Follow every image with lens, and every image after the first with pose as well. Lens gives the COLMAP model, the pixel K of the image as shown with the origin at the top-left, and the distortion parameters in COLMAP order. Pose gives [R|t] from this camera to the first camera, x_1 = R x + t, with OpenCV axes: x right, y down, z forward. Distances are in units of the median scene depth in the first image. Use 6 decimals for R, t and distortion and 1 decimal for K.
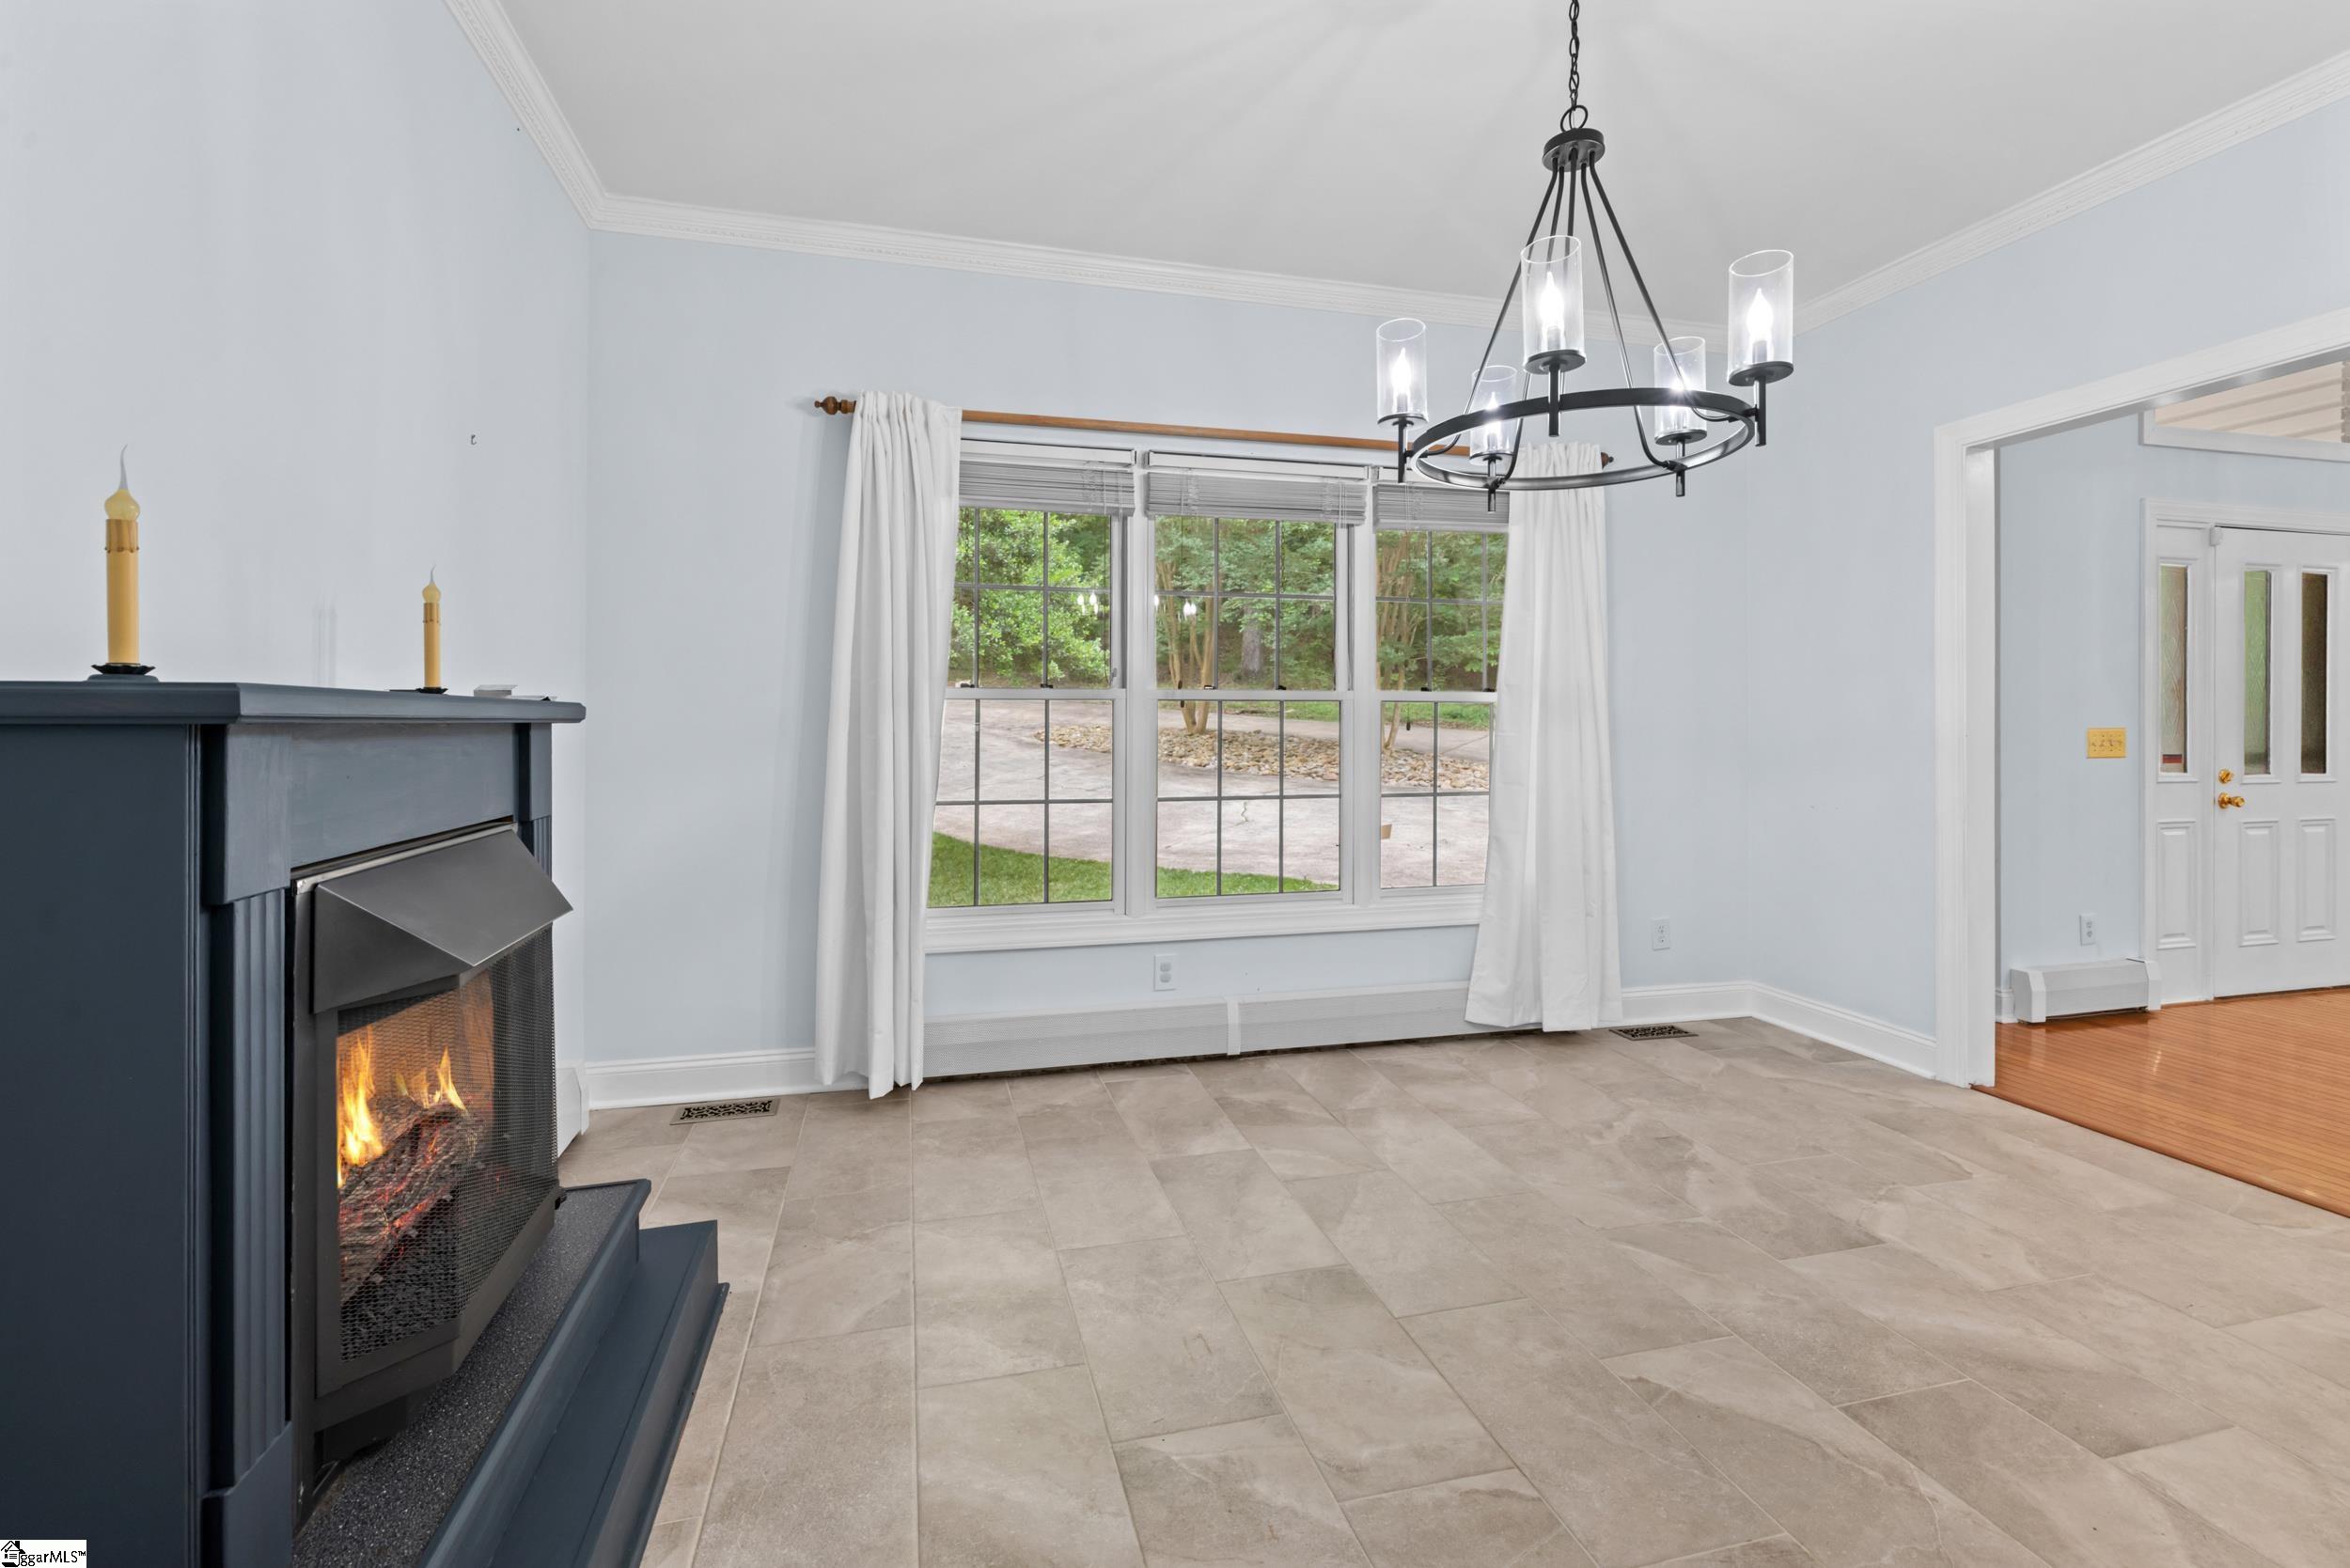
lens RADIAL K [[998.2, 0, 1165.1], [0, 998.2, 723.3], [0, 0, 1]] dist [0.001081, 0.000292]
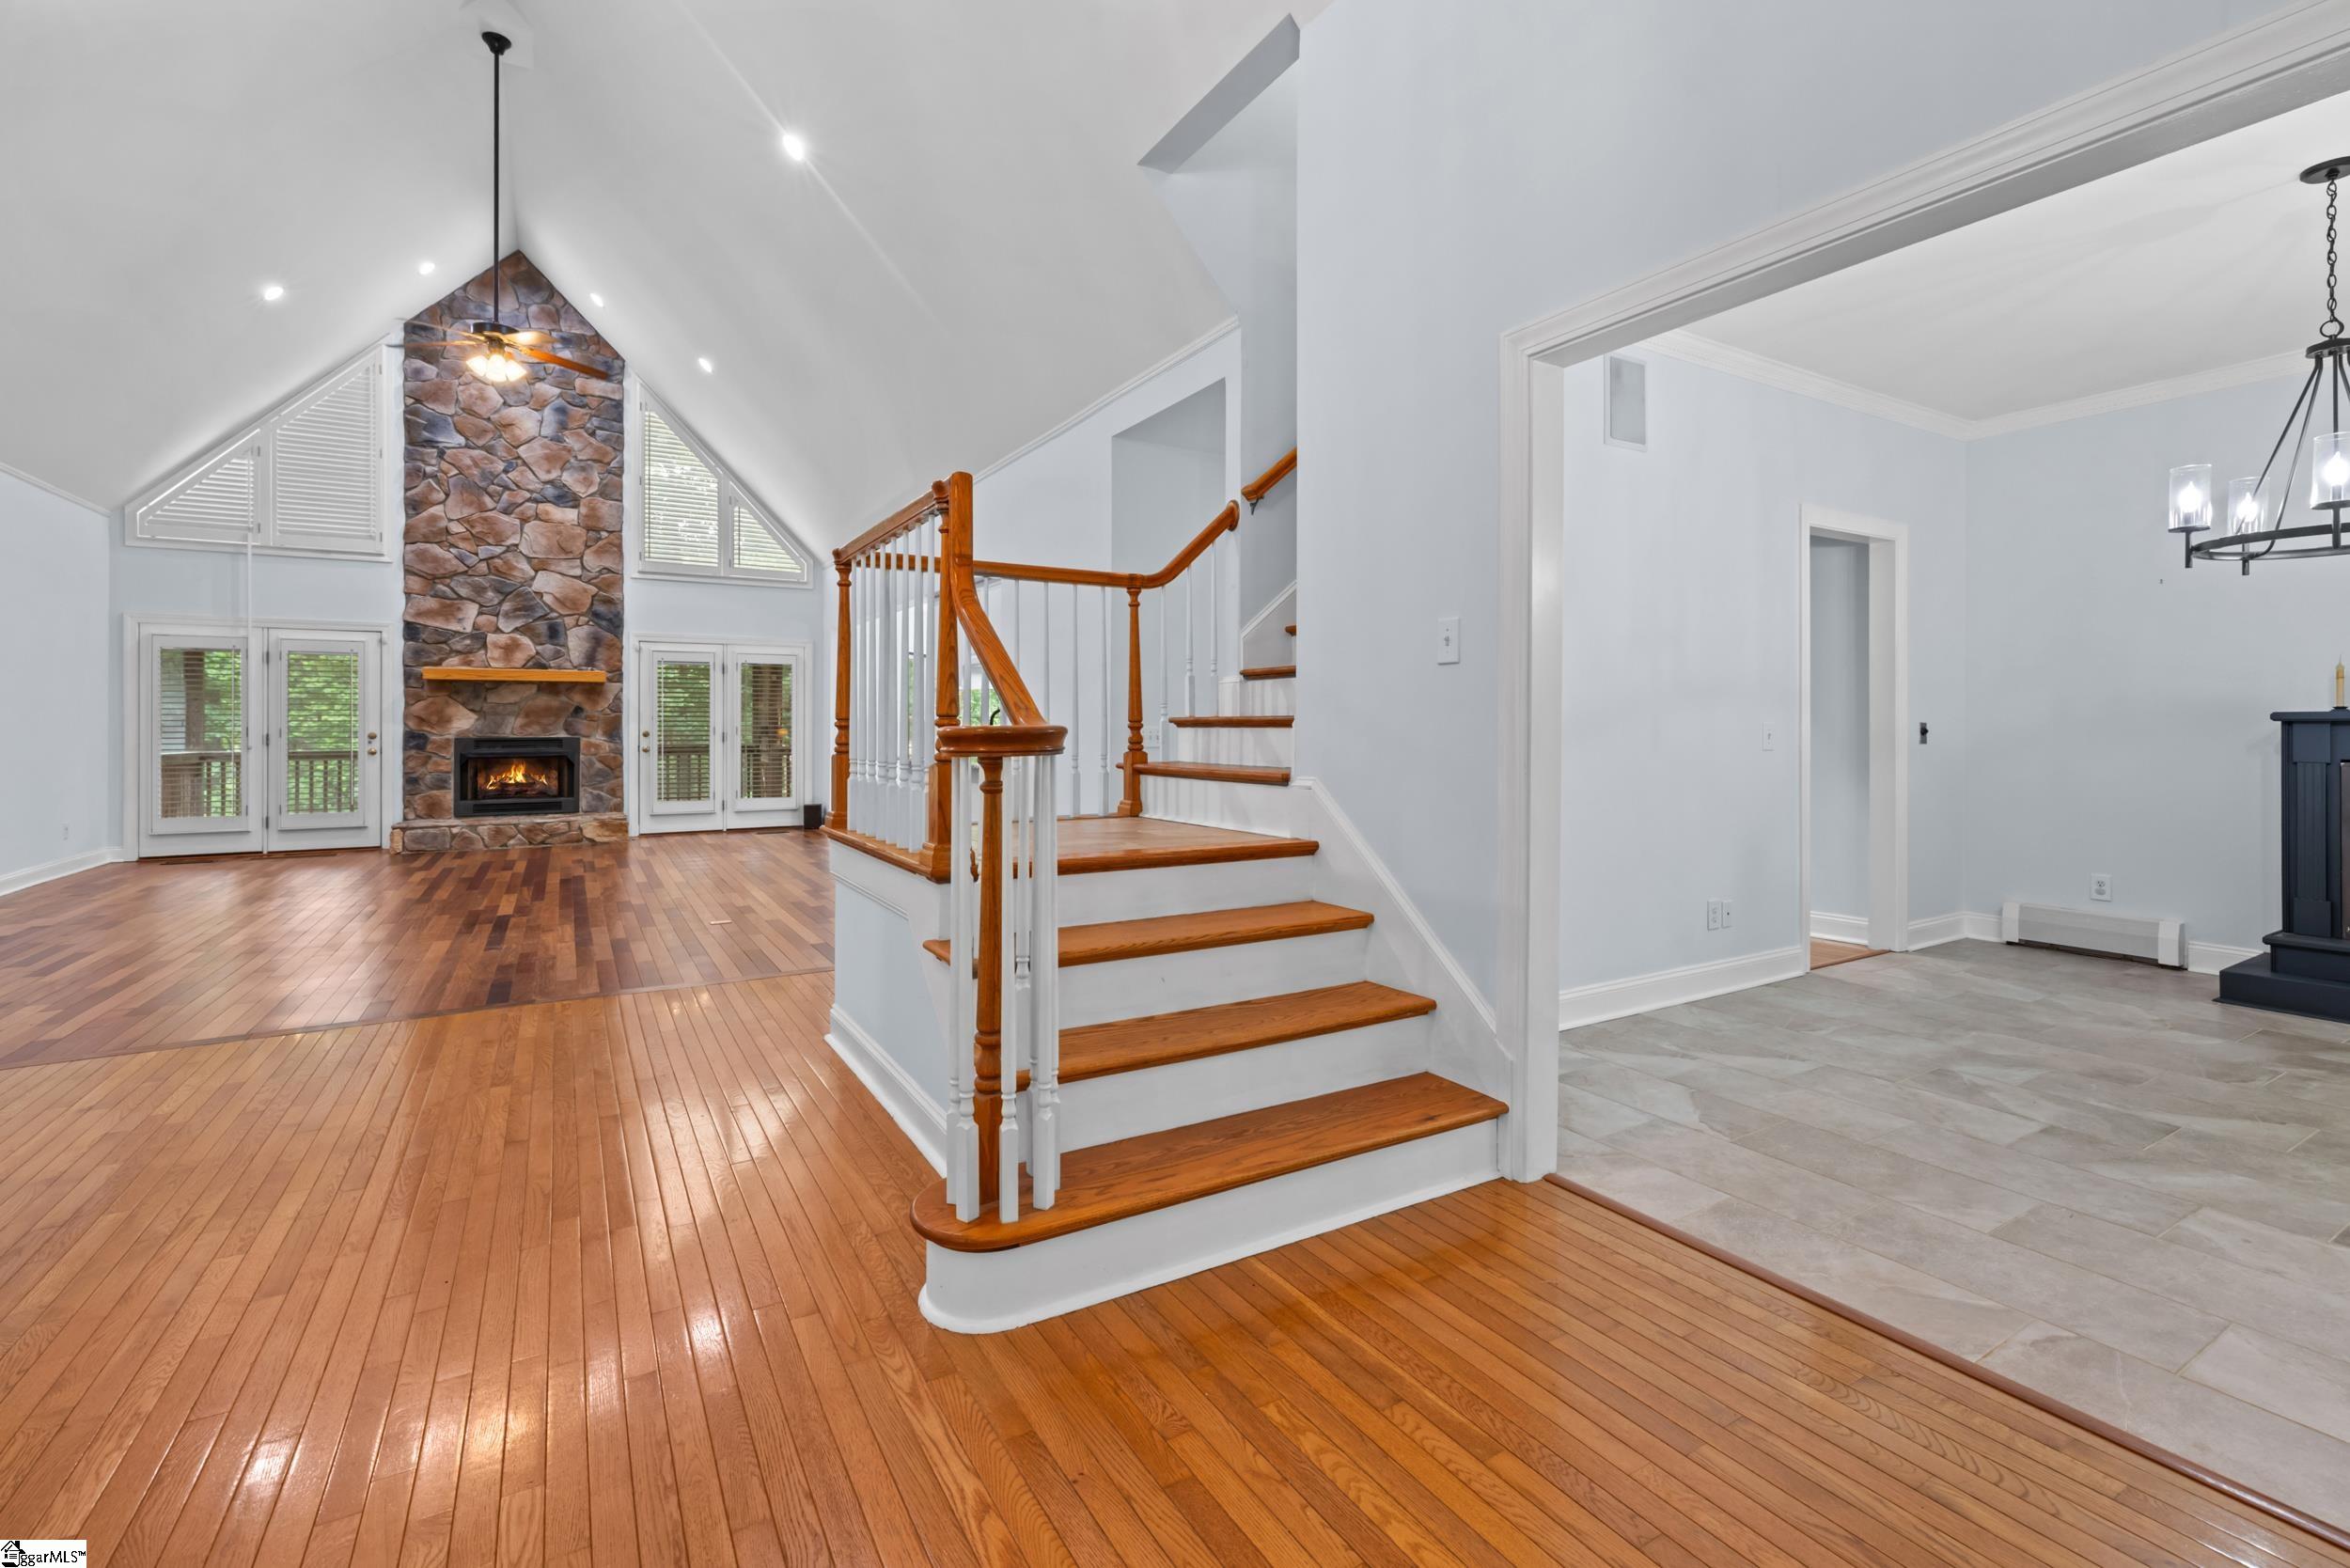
lens RADIAL K [[1034.0, 0, 1177.6], [0, 1034.0, 726.6], [0, 0, 1]] dist [-0.000602, -0.000120]
pose [[-0.958716, -0.001778, -0.284361, 2.581867], [-0.002328, 0.999996, 0.001595, 0.015666], [0.284357, 0.002192, -0.958716, 2.026718]]
